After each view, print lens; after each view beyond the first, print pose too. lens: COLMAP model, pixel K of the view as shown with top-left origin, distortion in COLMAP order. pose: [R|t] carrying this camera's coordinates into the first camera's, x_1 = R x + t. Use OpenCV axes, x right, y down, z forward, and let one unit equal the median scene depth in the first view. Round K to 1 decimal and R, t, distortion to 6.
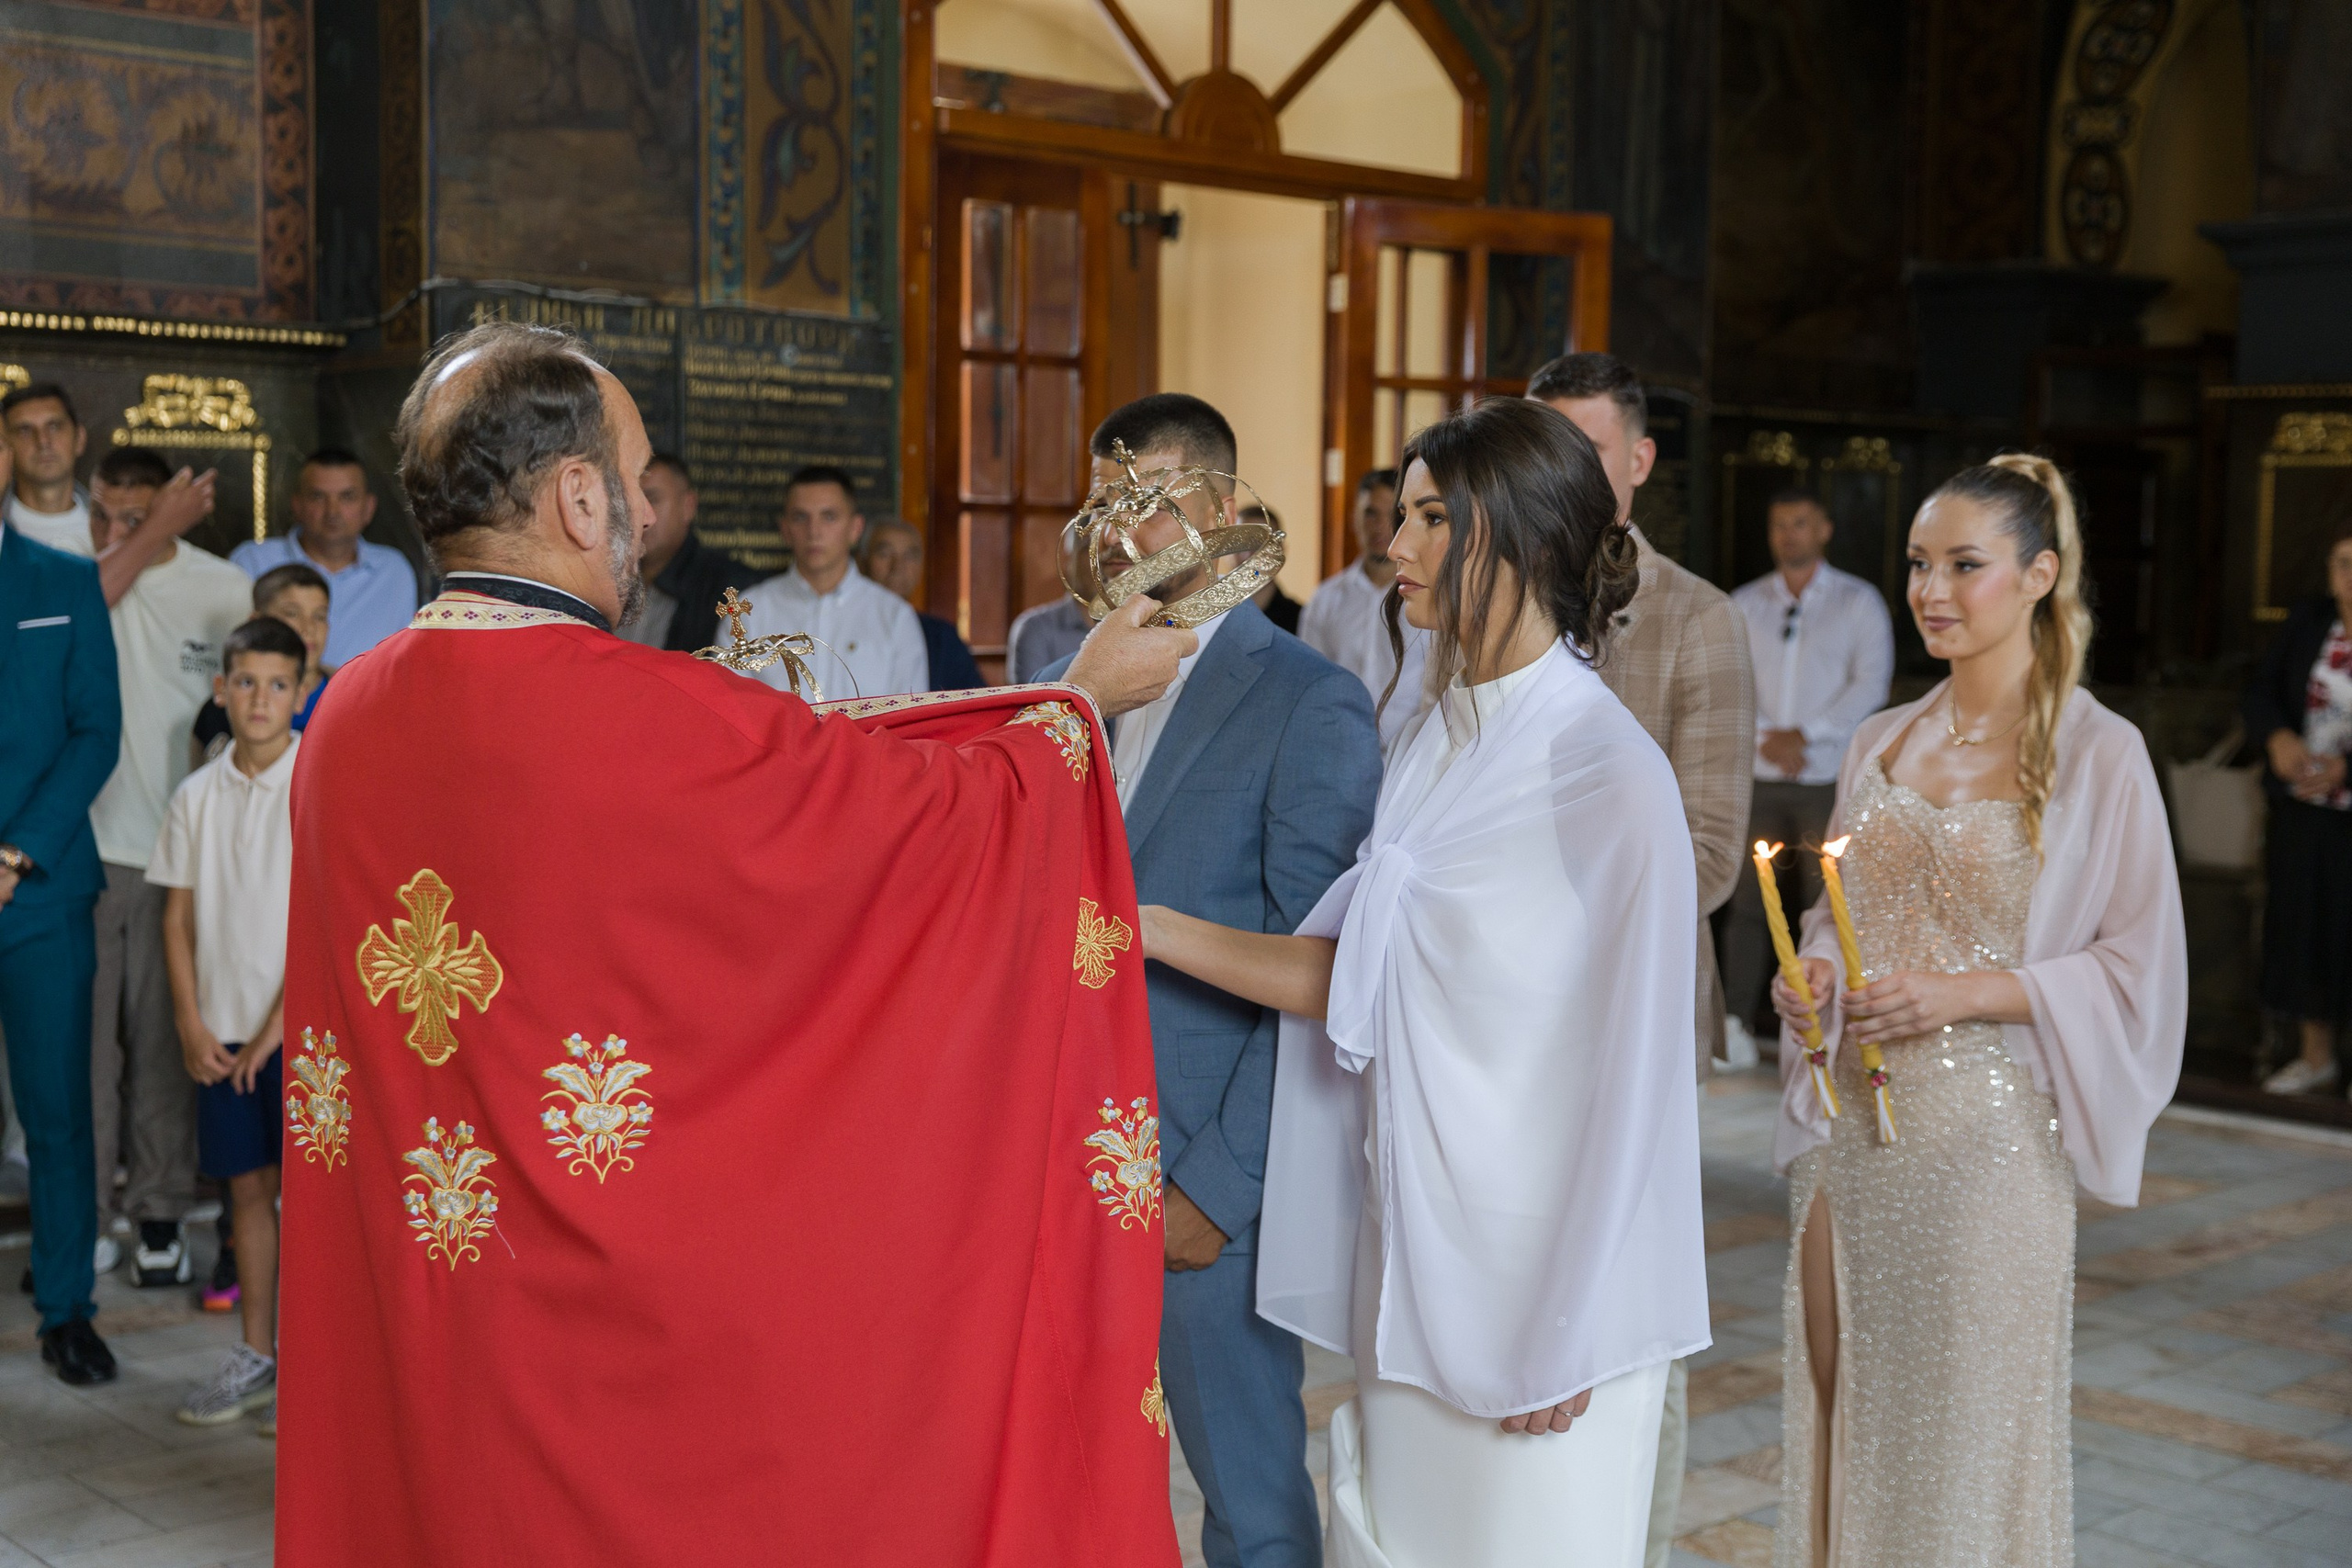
lens RADIAL K [[2890.5, 0, 1141.2], [0, 2890.5, 780.4], [0, 0, 1]] dist [0.000255, 0.000000]
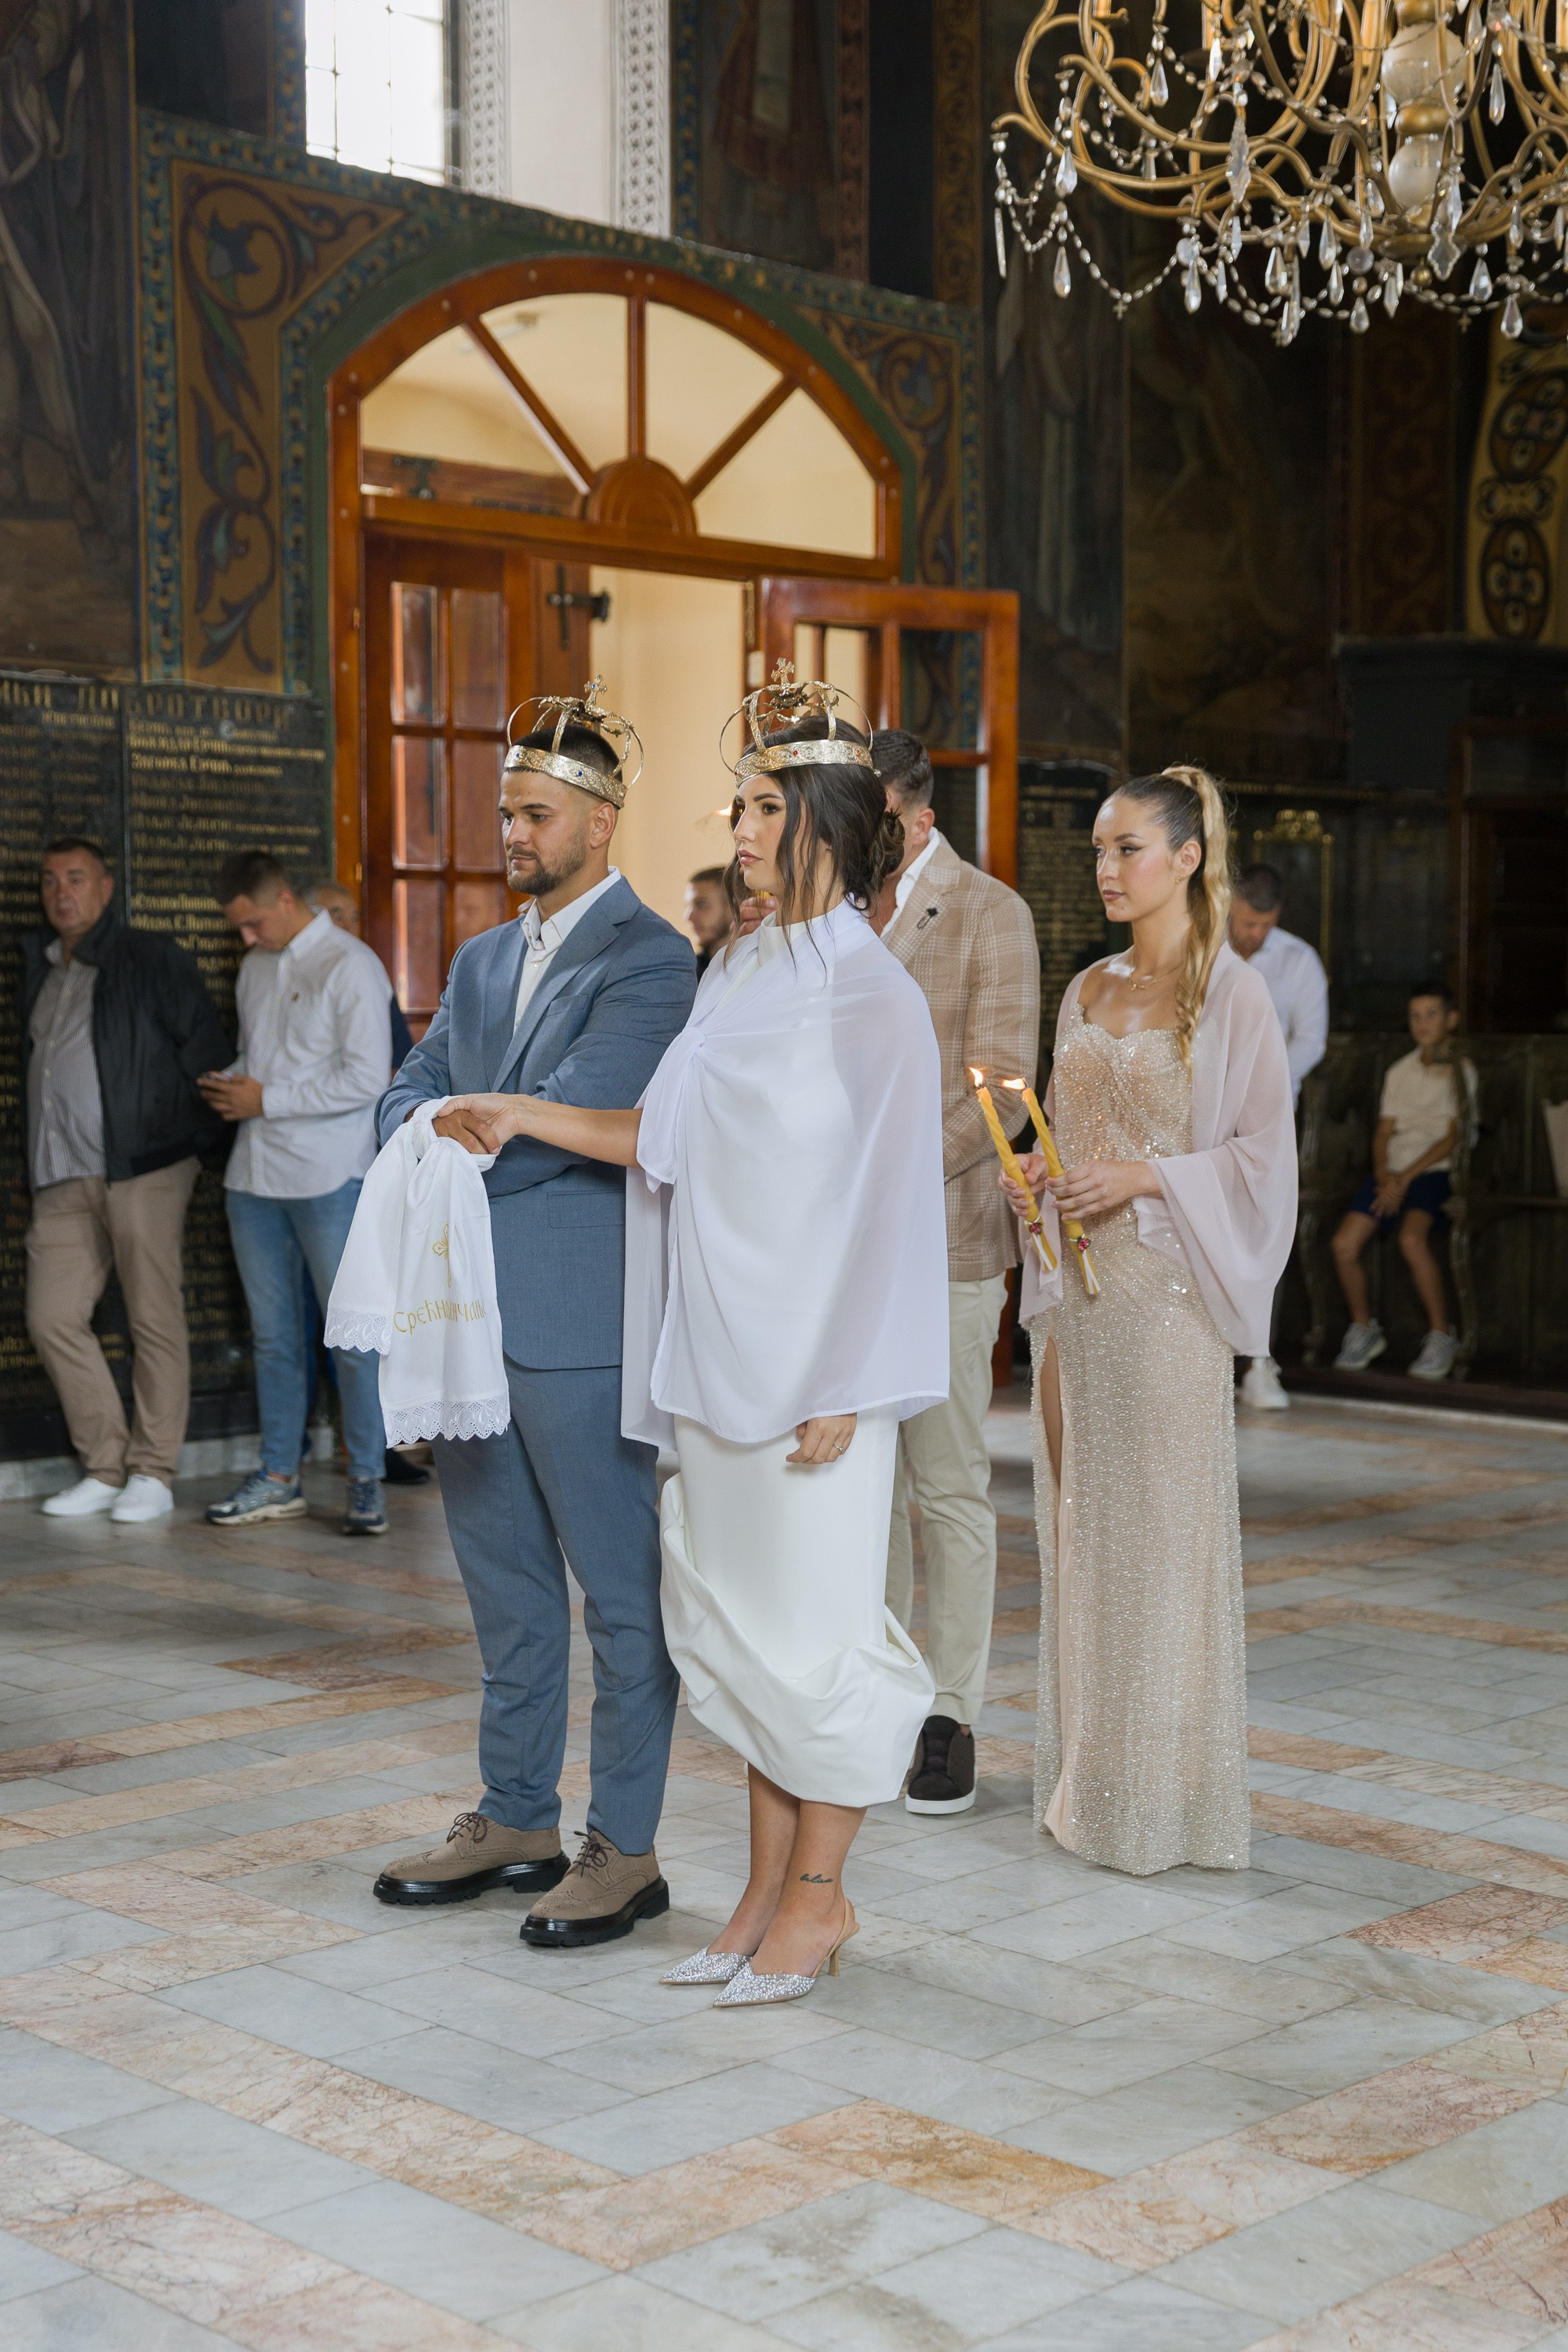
lens RADIAL K [[3277.5, 0, 839.9], [0, 3277.5, 1181.7], [0, 0, 1]] dist [0.000600, 0.000000]
pose [[0.997677, -0.019826, 0.065174, 0.020911], [0.020908, 0.999654, -0.015962, 0.042390], [-0.064835, 0.017288, 0.997746, -0.211066]]
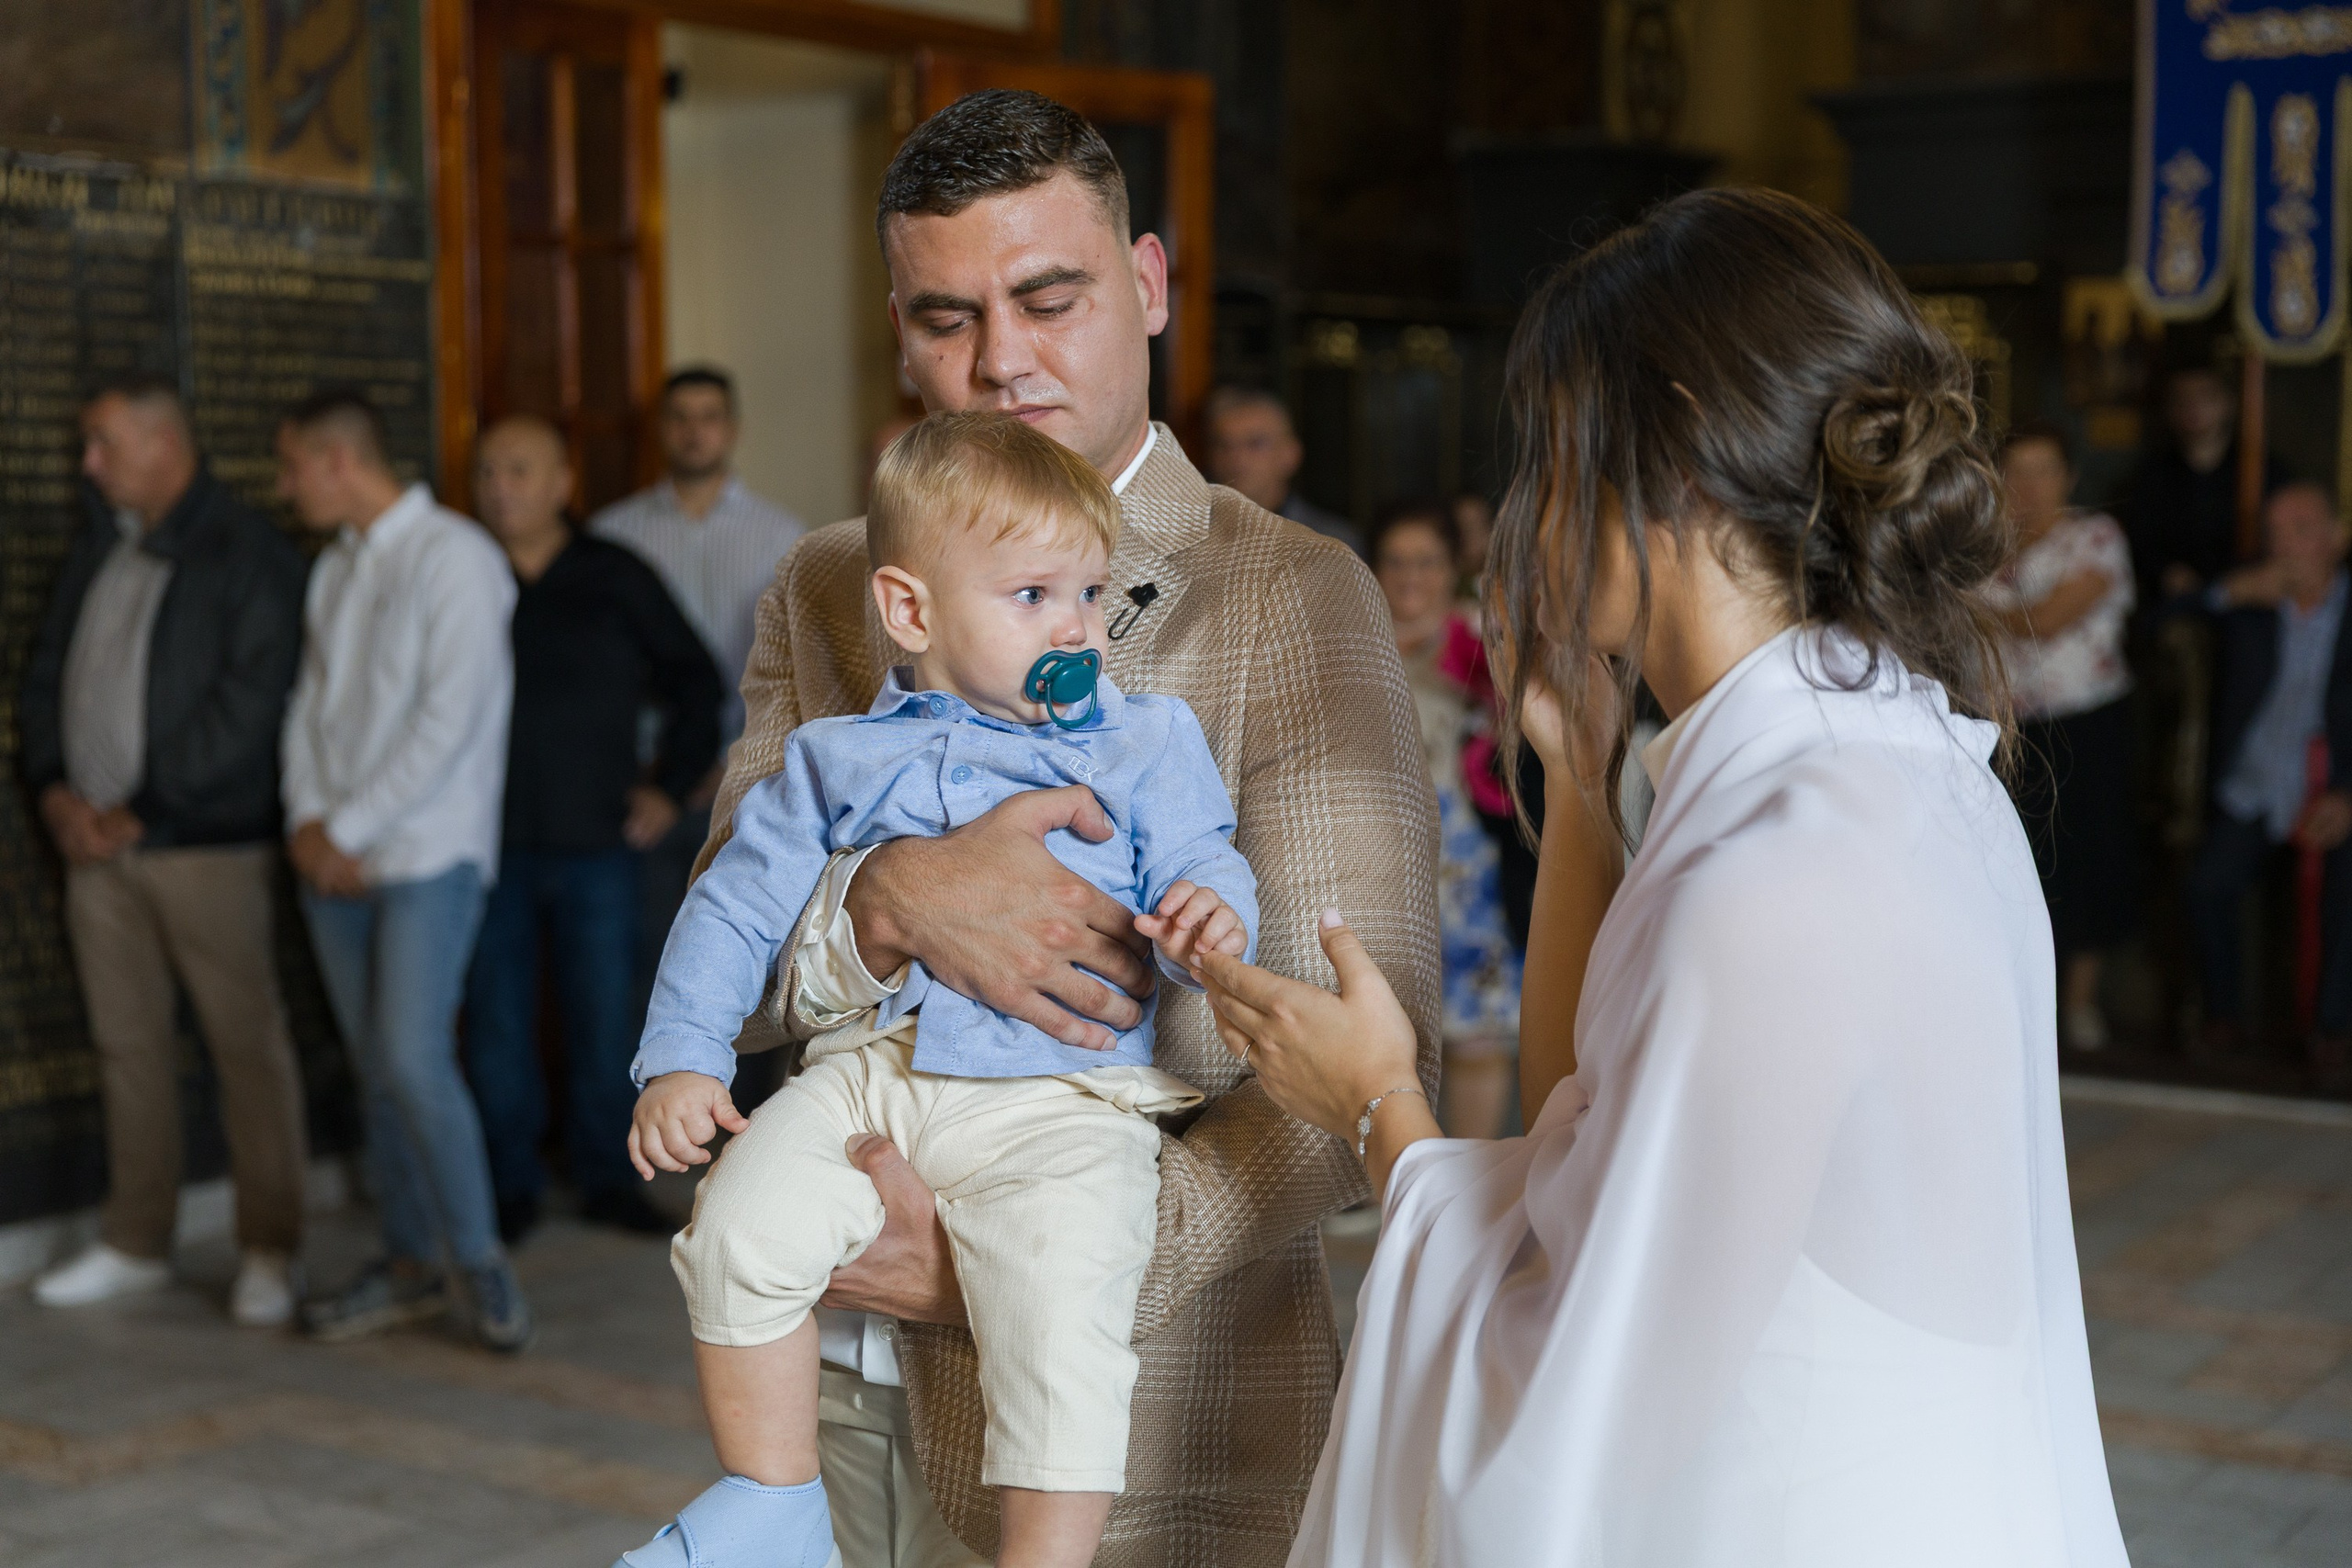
lens RADIAL K [[3277.1, 0, 1174.1], [0, 3277.1, 796.6], [0, 0, 1]] dist [0.000600, 0.000000]
pose [[0.970826, -0.042896, 0.235917, -0.109893], [0.037859, 0.998949, 0.025842, -0.005856], [-0.236777, -0.016157, 0.971430, 0.050661]]
